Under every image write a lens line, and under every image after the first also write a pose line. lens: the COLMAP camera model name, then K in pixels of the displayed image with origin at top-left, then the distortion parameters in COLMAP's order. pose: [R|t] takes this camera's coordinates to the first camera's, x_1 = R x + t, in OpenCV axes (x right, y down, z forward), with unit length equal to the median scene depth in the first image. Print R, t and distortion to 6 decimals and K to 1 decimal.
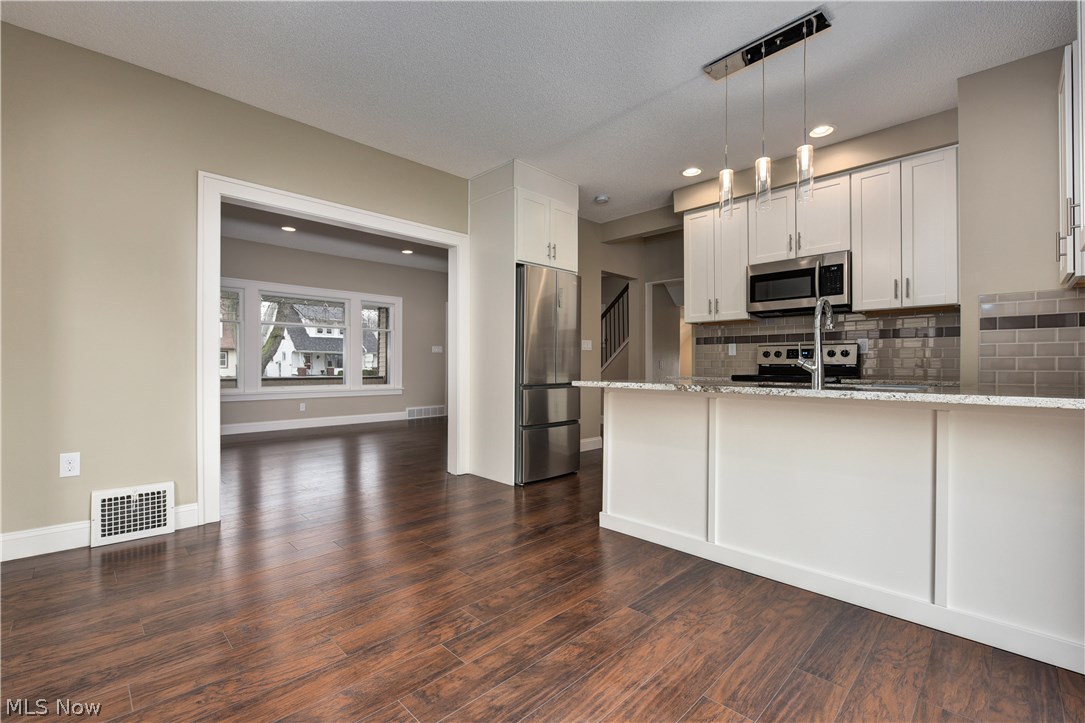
lens RADIAL K [[474.0, 0, 542.5], [0, 474.0, 361.5], [0, 0, 1]] dist [-0.001162, -0.000181]
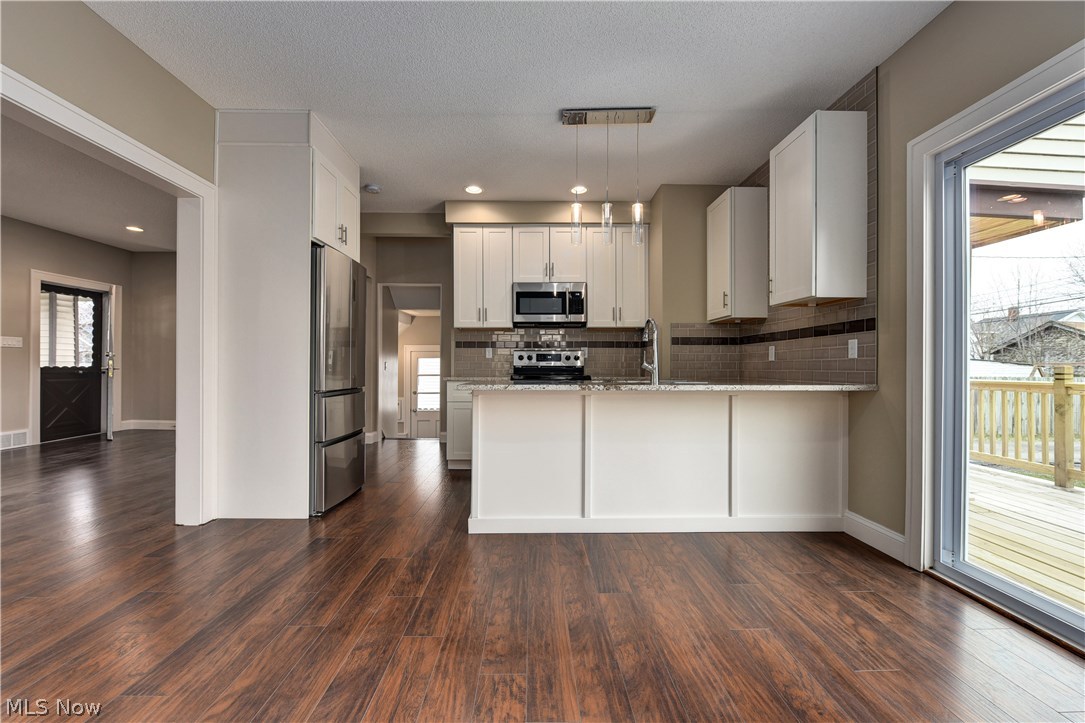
lens RADIAL K [[432.6, 0, 542.5], [0, 432.6, 361.5], [0, 0, 1]] dist [-0.002548, -0.000201]
pose [[0.692126, 0.005336, 0.721757, -0.334149], [-0.004022, 0.999986, -0.003536, -0.001909], [-0.721766, -0.000456, 0.692137, 0.223235]]
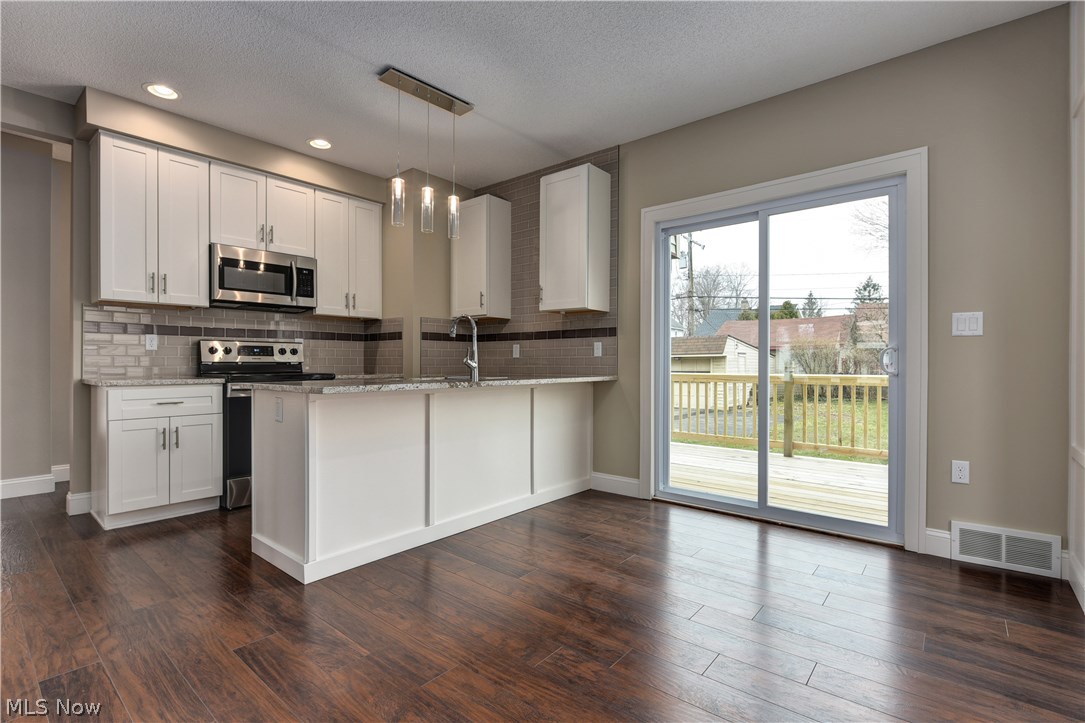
lens RADIAL K [[500.2, 0, 538.2], [0, 500.2, 361.7], [0, 0, 1]] dist [-0.003439, -0.000172]
pose [[-0.082796, -0.002280, 0.996564, -0.545630], [-0.008214, 0.999965, 0.001605, -0.001026], [-0.996533, -0.008053, -0.082812, 0.568750]]
